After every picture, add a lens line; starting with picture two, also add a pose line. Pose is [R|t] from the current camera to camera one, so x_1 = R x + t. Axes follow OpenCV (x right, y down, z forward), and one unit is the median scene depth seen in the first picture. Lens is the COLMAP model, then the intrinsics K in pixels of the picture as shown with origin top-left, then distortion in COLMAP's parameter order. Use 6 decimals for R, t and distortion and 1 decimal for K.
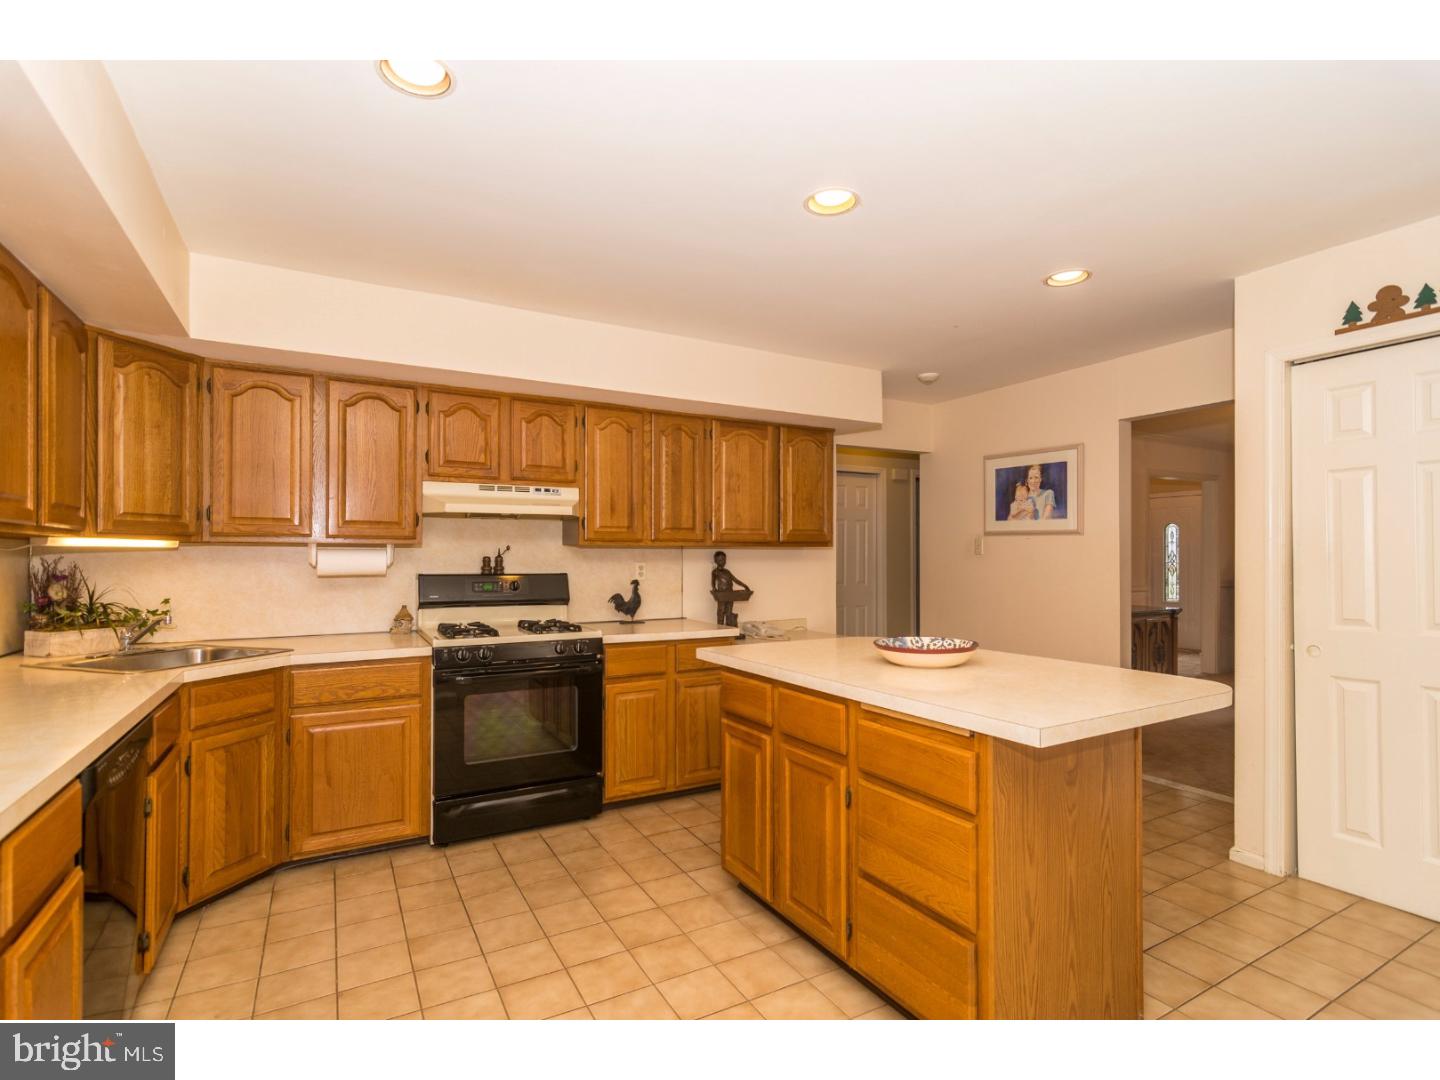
lens RADIAL K [[707.7, 0, 725.2], [0, 707.7, 544.5], [0, 0, 1]] dist [-0.000854, 0.001908]
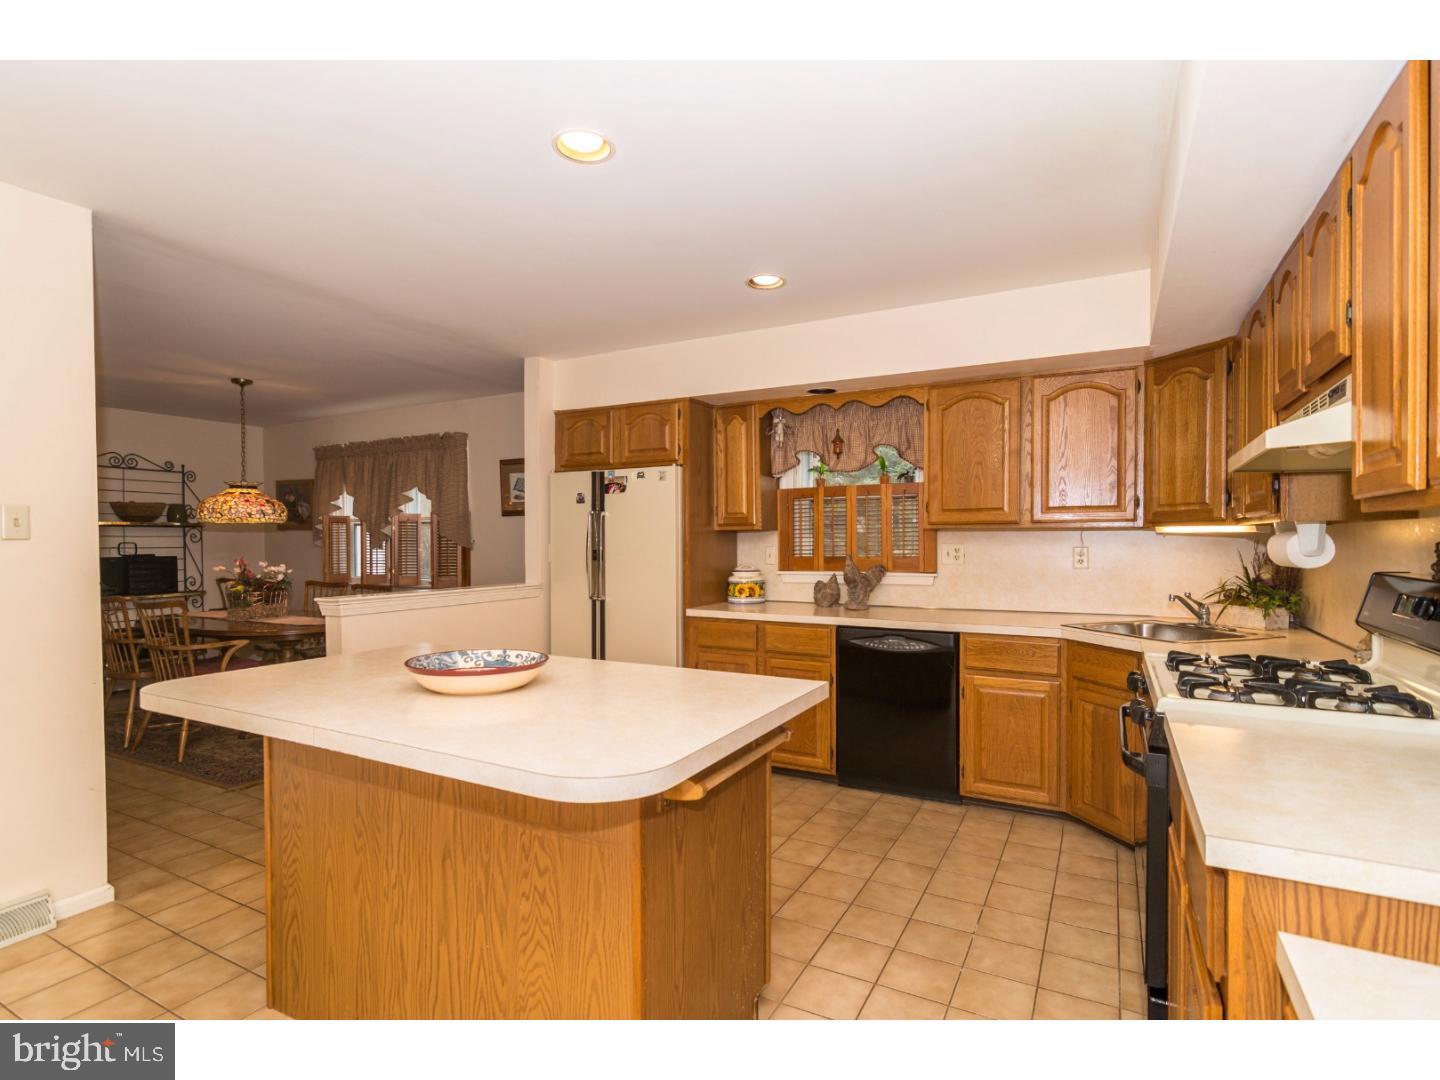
lens RADIAL K [[707.7, 0, 725.2], [0, 707.7, 544.5], [0, 0, 1]] dist [-0.000854, 0.001908]
pose [[-0.839243, 0.008379, -0.543692, 0.326266], [0.007732, 0.999964, 0.003475, 0.010321], [0.543701, -0.001288, -0.839278, 1.225774]]
